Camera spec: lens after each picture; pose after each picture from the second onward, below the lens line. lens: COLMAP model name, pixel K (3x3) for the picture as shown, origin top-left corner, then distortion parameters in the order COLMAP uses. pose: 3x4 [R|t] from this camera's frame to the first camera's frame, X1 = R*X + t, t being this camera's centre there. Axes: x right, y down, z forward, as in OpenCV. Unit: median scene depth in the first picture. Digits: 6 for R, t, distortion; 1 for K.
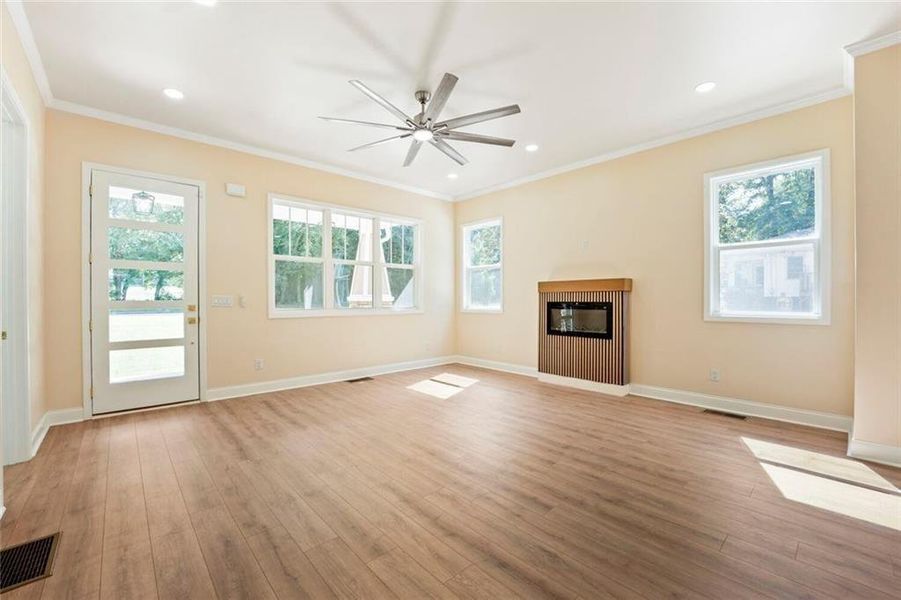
lens RADIAL K [[373.2, 0, 450.5], [0, 373.2, 300.0], [0, 0, 1]] dist [-0.022225, 0.000024]
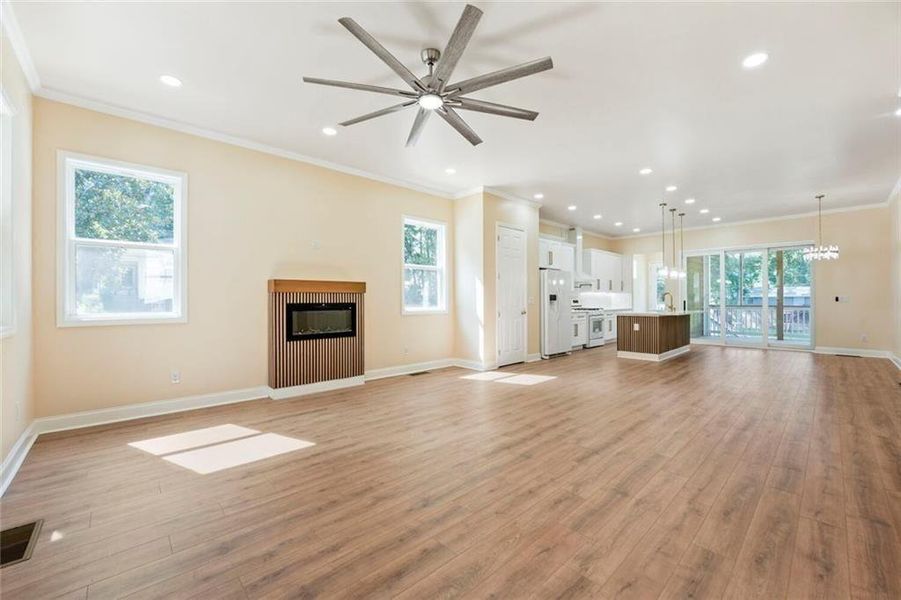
lens RADIAL K [[362.1, 0, 453.8], [0, 362.1, 300.0], [0, 0, 1]] dist [-0.035089, 0.011336]
pose [[-0.012501, -0.000708, 0.999922, -0.687067], [0.005424, 0.999985, 0.000776, -0.002169], [-0.999907, 0.005434, -0.012497, 0.752434]]
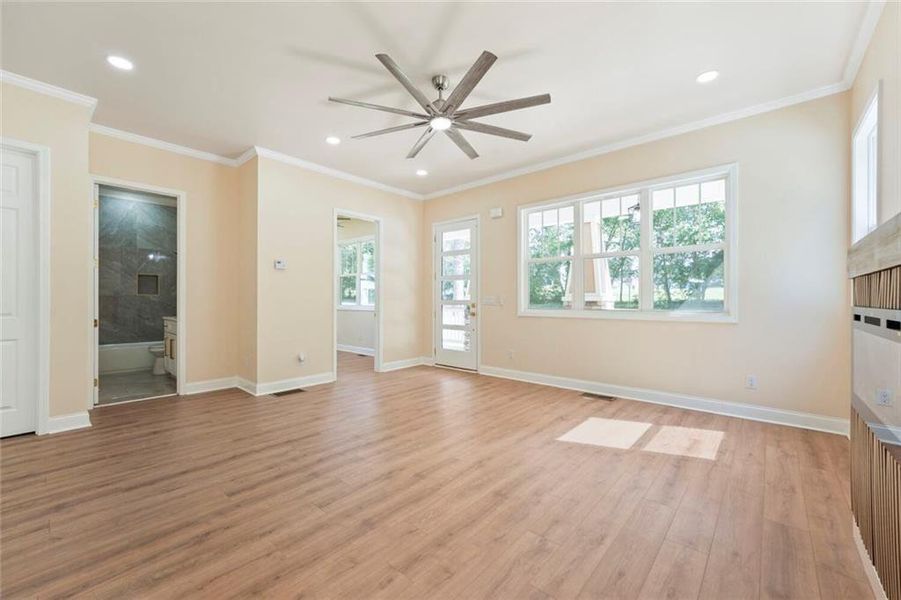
lens RADIAL K [[362.1, 0, 453.8], [0, 362.1, 300.0], [0, 0, 1]] dist [-0.035089, 0.011336]
pose [[0.114572, 0.003209, -0.993410, 0.649581], [-0.003280, 0.999991, 0.002852, -0.002555], [0.993410, 0.002932, 0.114582, 0.728438]]
